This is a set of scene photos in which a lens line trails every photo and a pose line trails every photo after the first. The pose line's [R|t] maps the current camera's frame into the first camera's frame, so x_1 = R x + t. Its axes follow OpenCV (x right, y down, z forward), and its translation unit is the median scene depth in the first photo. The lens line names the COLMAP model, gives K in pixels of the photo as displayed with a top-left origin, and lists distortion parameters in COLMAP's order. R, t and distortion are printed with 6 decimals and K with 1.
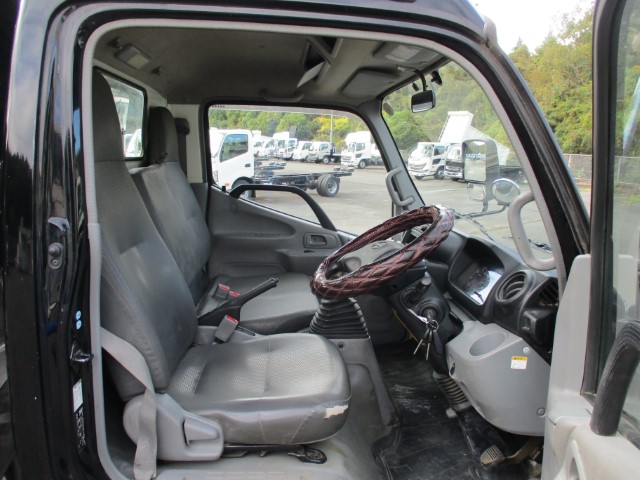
lens RADIAL K [[520.4, 0, 320.0], [0, 520.4, 240.0], [0, 0, 1]] dist [-0.020246, 0.005232]
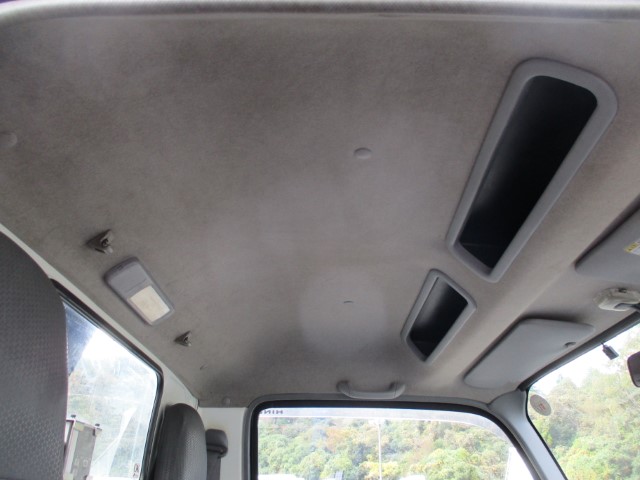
lens RADIAL K [[520.4, 0, 320.0], [0, 520.4, 240.0], [0, 0, 1]] dist [-0.020246, 0.005232]
pose [[0.996328, -0.059791, -0.061275, -0.086645], [0.011527, 0.802891, -0.596014, -0.040861], [0.084833, 0.593119, 0.800633, 0.358830]]
